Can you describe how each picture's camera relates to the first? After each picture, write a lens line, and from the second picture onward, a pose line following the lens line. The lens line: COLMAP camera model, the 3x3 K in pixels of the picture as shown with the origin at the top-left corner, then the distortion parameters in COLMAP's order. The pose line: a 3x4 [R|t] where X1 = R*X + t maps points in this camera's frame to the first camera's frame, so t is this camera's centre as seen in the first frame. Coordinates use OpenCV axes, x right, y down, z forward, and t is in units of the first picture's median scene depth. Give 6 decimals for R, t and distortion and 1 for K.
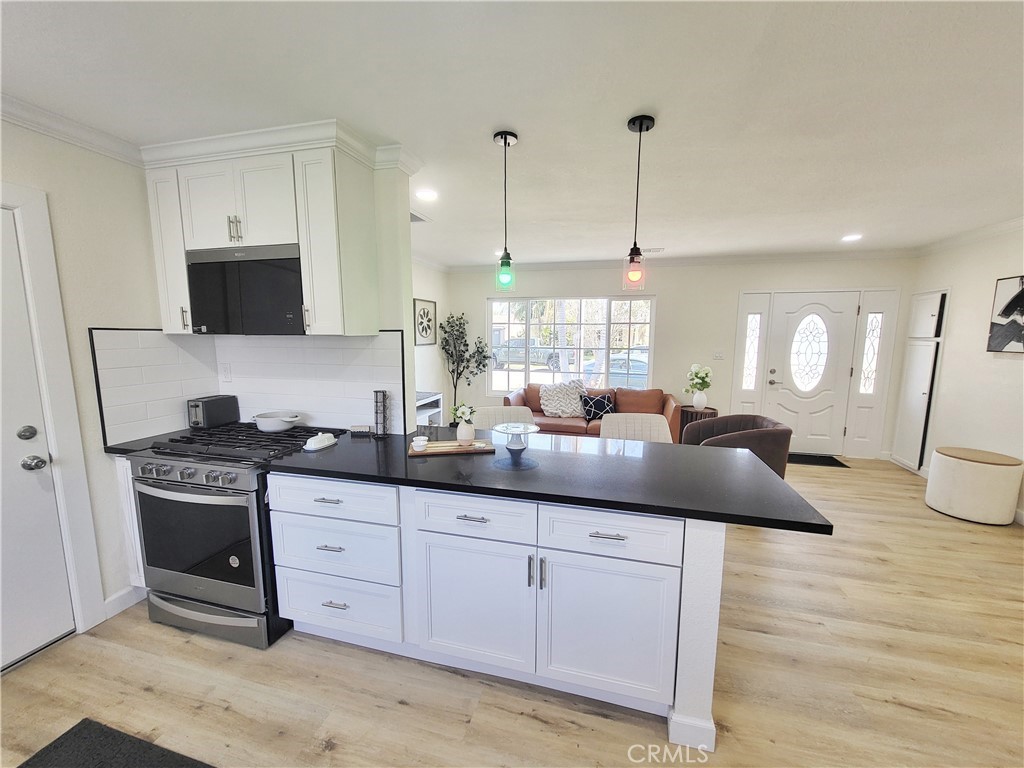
lens RADIAL K [[403.2, 0, 520.4], [0, 403.2, 385.3], [0, 0, 1]] dist [0.004438, -0.001469]
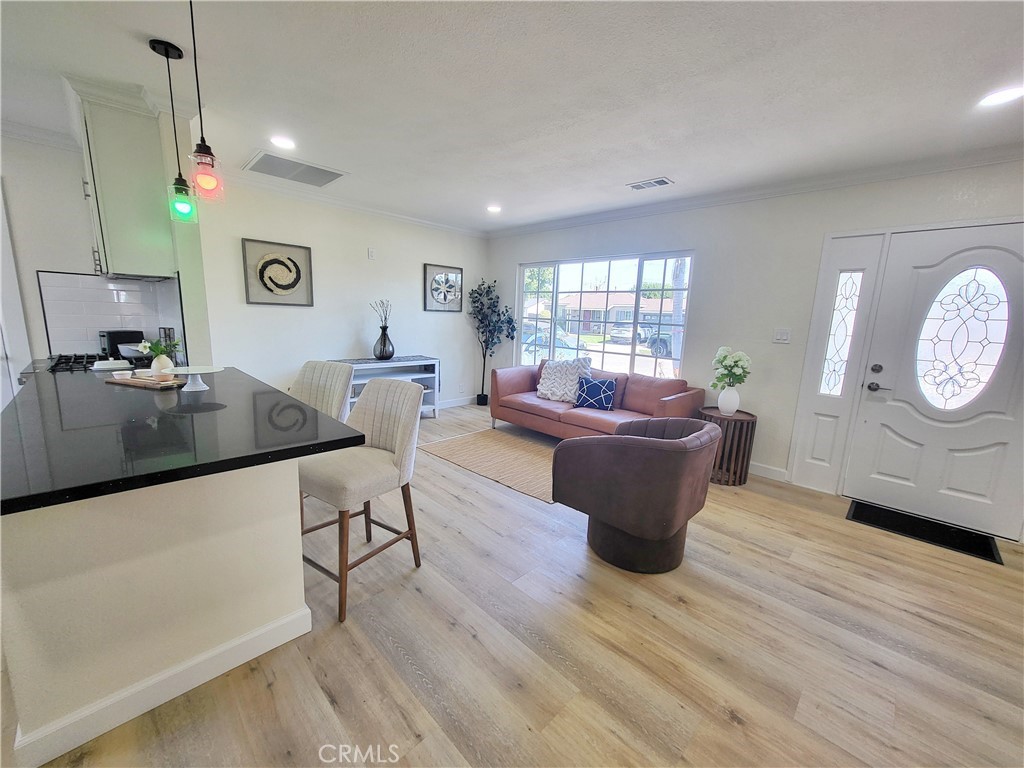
lens RADIAL K [[403.2, 0, 518.9], [0, 403.2, 387.2], [0, 0, 1]] dist [0.004438, -0.001469]
pose [[0.867787, 0.114775, -0.483500, 0.463736], [-0.096012, 0.993354, 0.063484, 0.005243], [0.487572, -0.008669, 0.873040, 0.229106]]
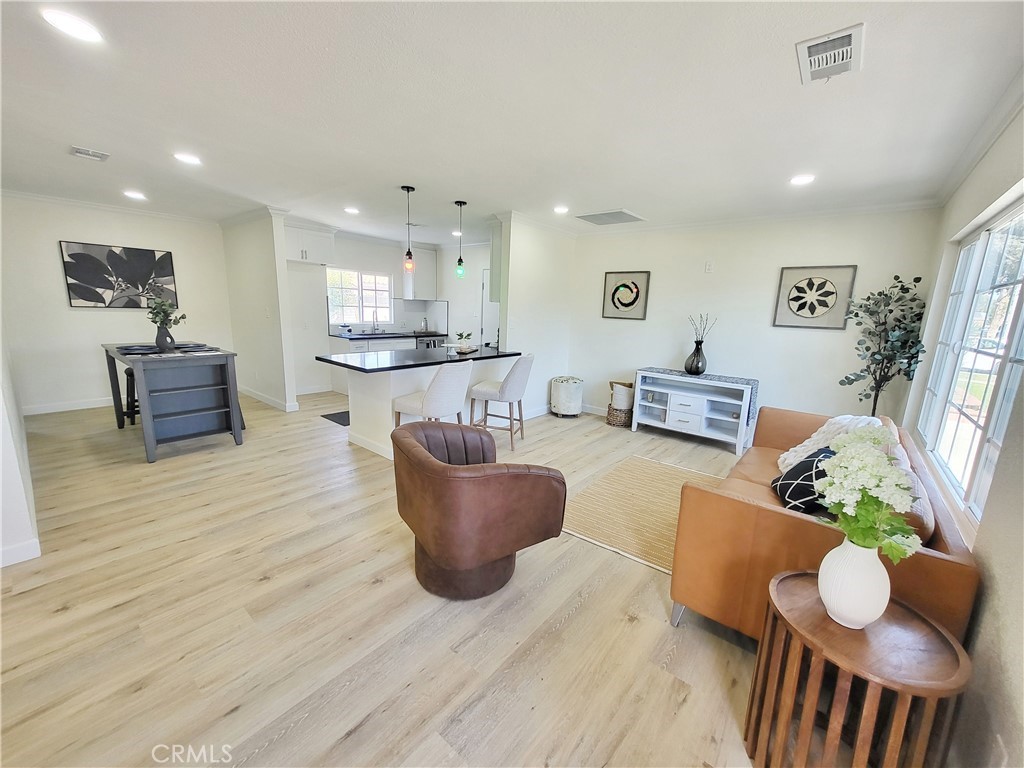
lens RADIAL K [[403.2, 0, 516.4], [0, 403.2, 386.6], [0, 0, 1]] dist [0.004438, -0.001469]
pose [[-0.418262, 0.154494, -0.895091, 0.719041], [-0.155385, 0.958733, 0.238088, -0.097117], [0.894937, 0.238667, -0.376995, 0.884259]]
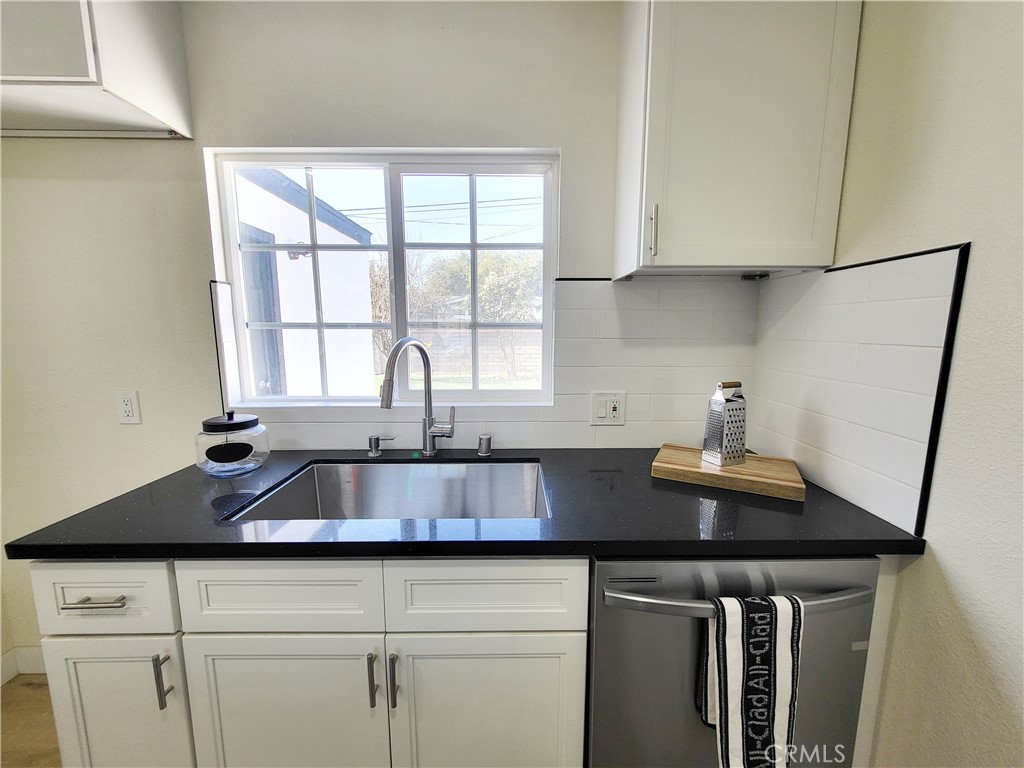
lens RADIAL K [[403.2, 0, 514.4], [0, 403.2, 385.4], [0, 0, 1]] dist [0.004438, -0.001469]
pose [[-0.964210, 0.035818, -0.262710, -0.312514], [-0.036067, 0.963905, 0.263792, 0.008888], [0.262676, 0.263826, -0.928115, 0.158852]]
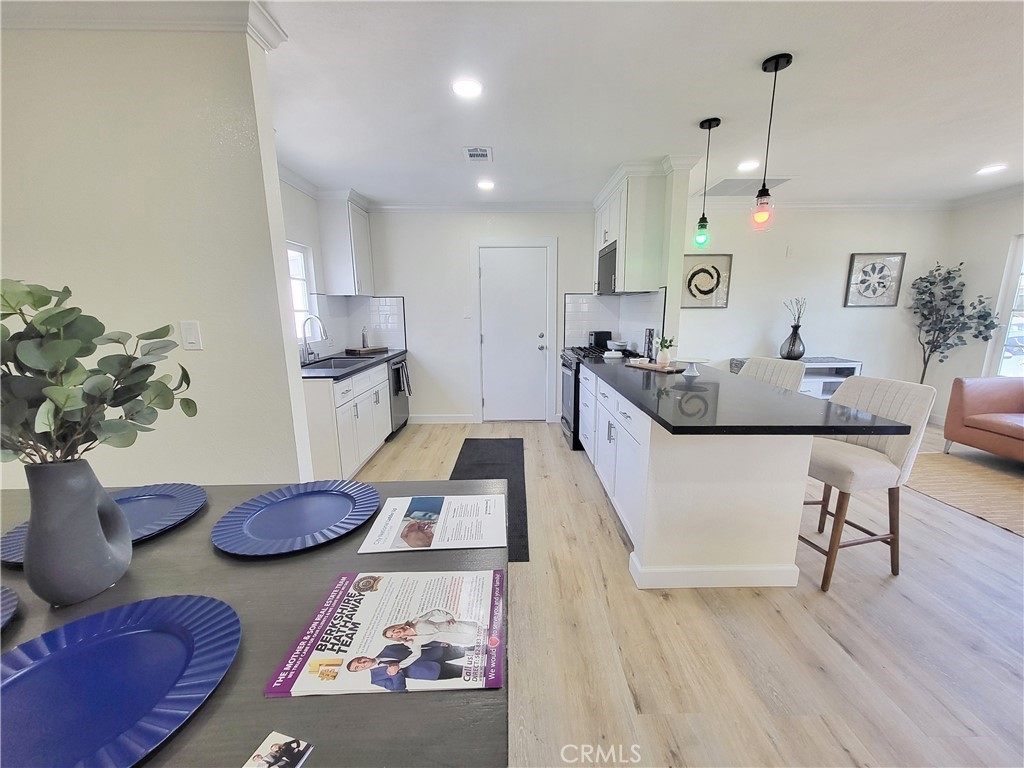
lens RADIAL K [[403.2, 0, 515.7], [0, 403.2, 387.1], [0, 0, 1]] dist [0.004438, -0.001469]
pose [[0.262838, 0.174649, -0.948901, 0.441207], [-0.113964, 0.982216, 0.149214, 0.026577], [0.958086, 0.068922, 0.278067, 0.054015]]
